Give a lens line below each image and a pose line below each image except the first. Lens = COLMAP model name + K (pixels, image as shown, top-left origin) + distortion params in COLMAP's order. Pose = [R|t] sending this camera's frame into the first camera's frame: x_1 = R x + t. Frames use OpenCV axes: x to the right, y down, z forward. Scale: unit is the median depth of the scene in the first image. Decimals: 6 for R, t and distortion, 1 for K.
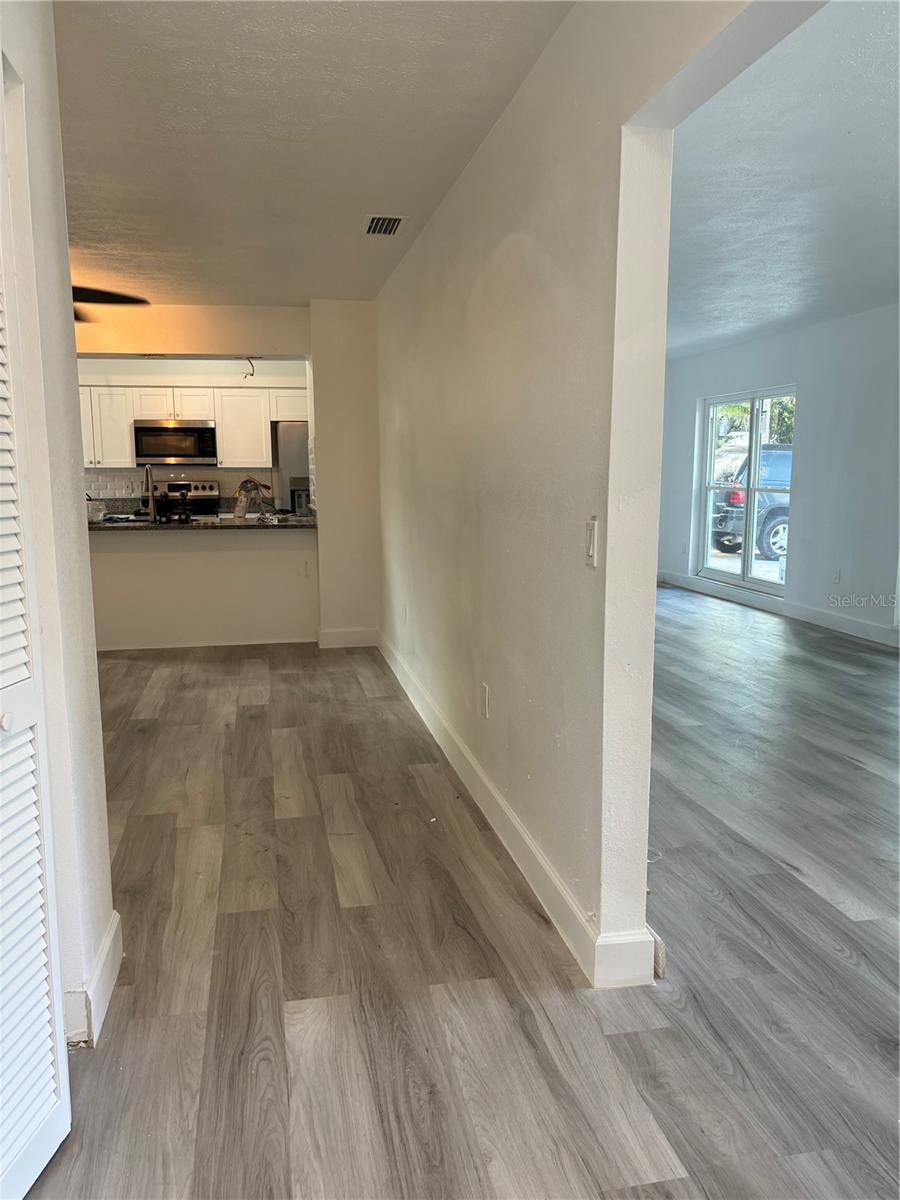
lens RADIAL K [[907.2, 0, 450.0], [0, 907.2, 600.0], [0, 0, 1]] dist [-0.033952, 0.000423]
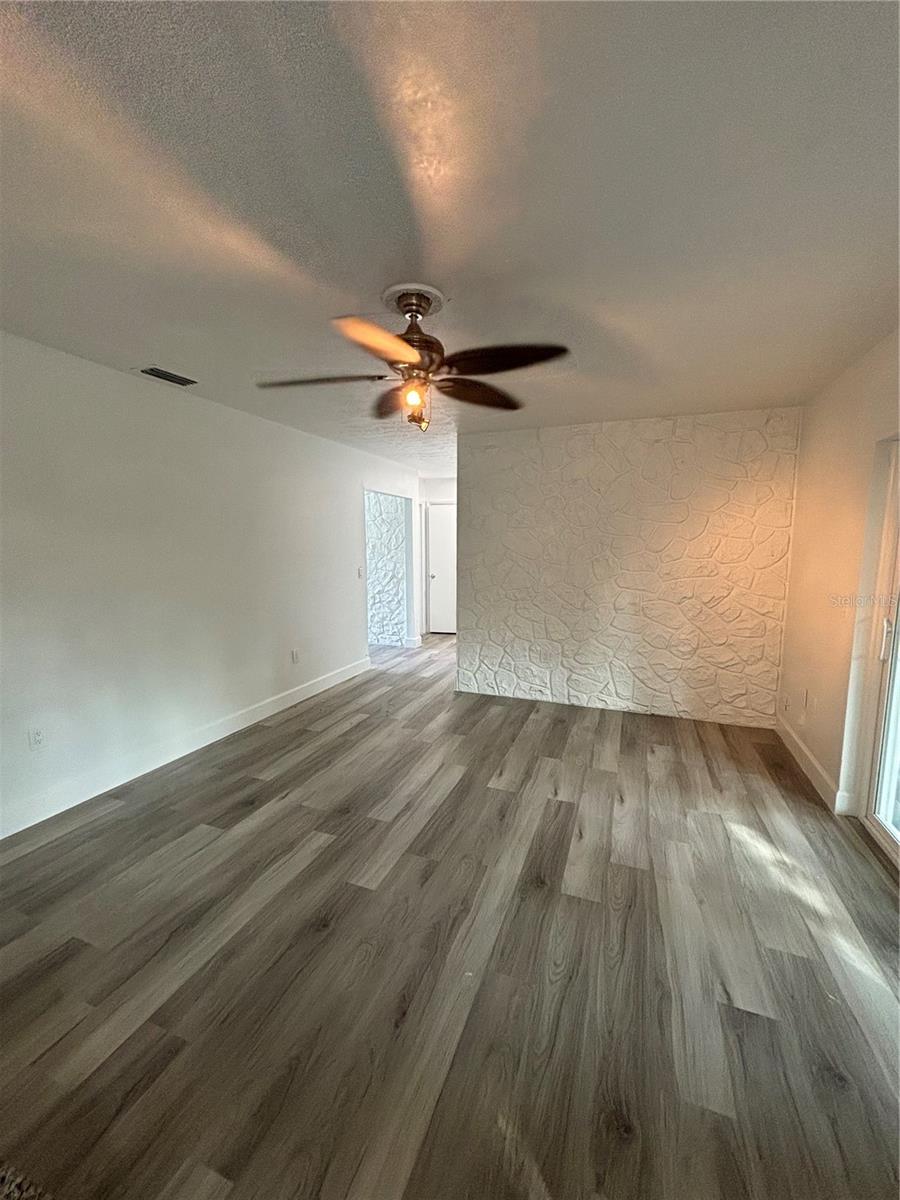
lens RADIAL K [[485.9, 0, 450.0], [0, 485.9, 600.0], [0, 0, 1]] dist [0.000677, -0.000068]
pose [[-0.839531, -0.060152, 0.539972, -0.878829], [0.082184, 0.968357, 0.235650, -0.268030], [-0.537061, 0.242213, -0.808022, 1.588634]]
